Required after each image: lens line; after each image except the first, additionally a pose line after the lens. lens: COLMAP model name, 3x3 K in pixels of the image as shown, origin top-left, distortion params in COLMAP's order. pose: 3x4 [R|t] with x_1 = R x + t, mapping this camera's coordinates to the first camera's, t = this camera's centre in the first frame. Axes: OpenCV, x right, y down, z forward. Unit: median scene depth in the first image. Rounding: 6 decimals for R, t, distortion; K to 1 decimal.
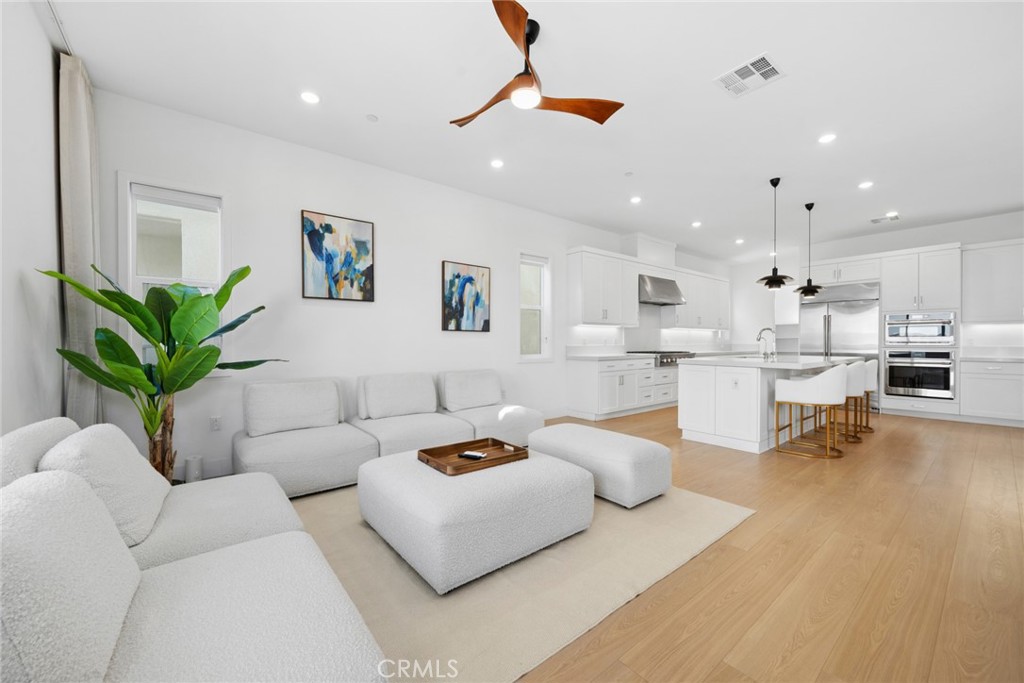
lens RADIAL K [[400.5, 0, 511.6], [0, 400.5, 343.7], [0, 0, 1]] dist [0.001187, 0.000108]
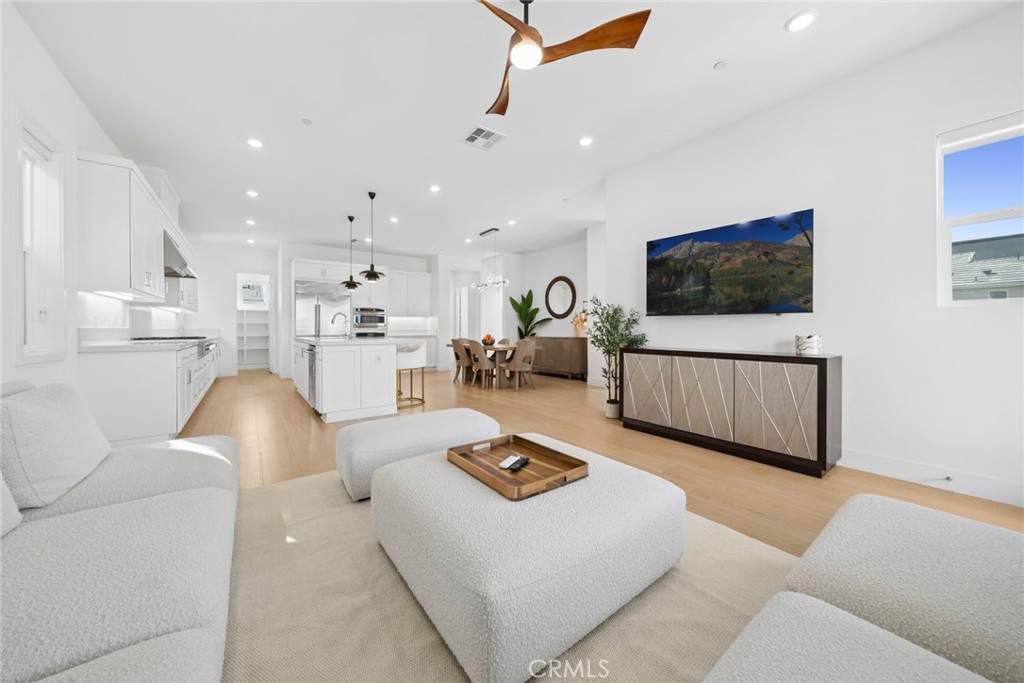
lens RADIAL K [[352.5, 0, 507.4], [0, 352.5, 336.0], [0, 0, 1]] dist [-0.005971, -0.000150]
pose [[0.057286, -0.018016, 0.998195, -0.395932], [0.003370, 0.999835, 0.017852, 0.012600], [-0.998352, 0.002341, 0.057337, 0.507738]]
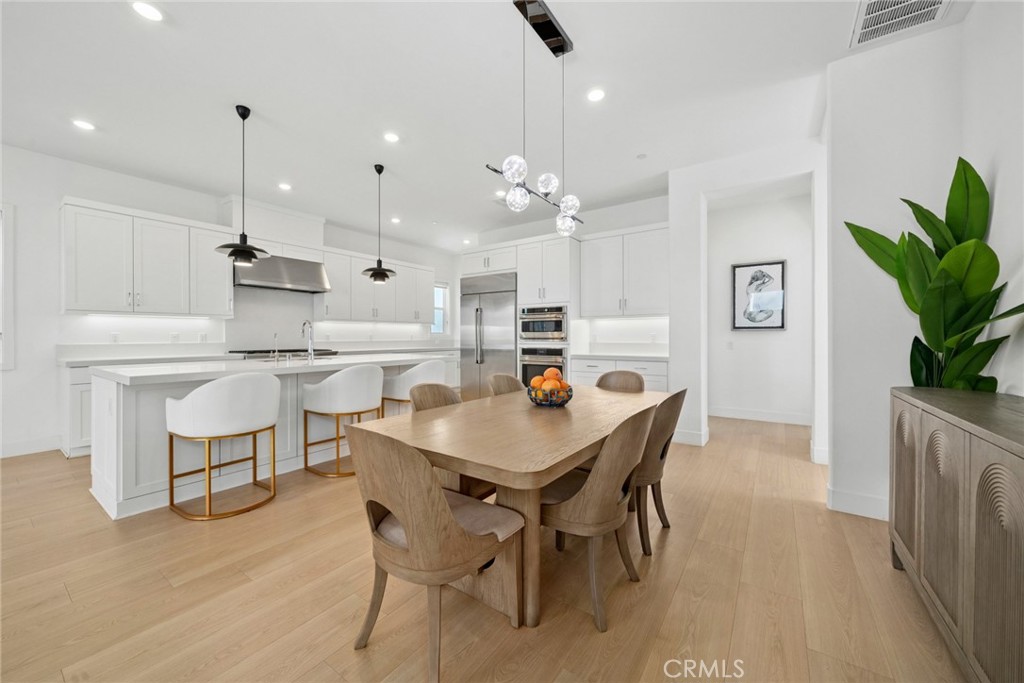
lens RADIAL K [[387.3, 0, 511.7], [0, 387.3, 333.5], [0, 0, 1]] dist [-0.001118, -0.000071]
pose [[0.961574, 0.001056, 0.274543, 0.903475], [0.001500, 0.999957, -0.009101, -0.008759], [-0.274541, 0.009163, 0.961532, 0.215502]]
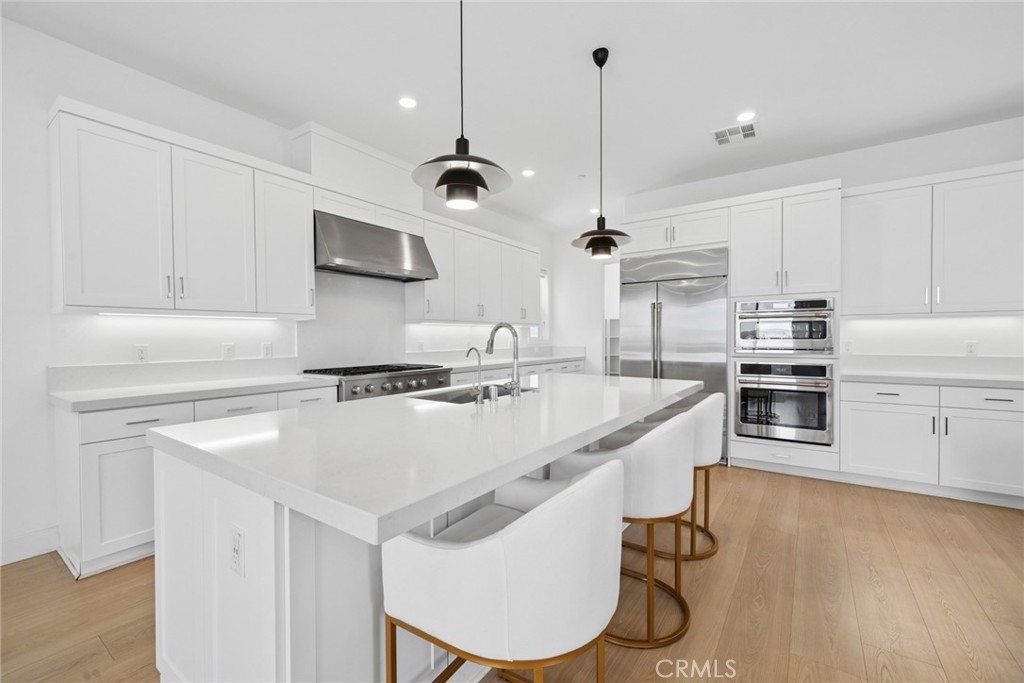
lens RADIAL K [[427.5, 0, 512.0], [0, 427.5, 341.5], [0, 0, 1]] dist [-0.000306, 0.000142]
pose [[0.962378, -0.006384, 0.271639, 0.586891], [0.004593, 0.999963, 0.007229, -0.026706], [-0.271675, -0.005709, 0.962372, 0.639603]]
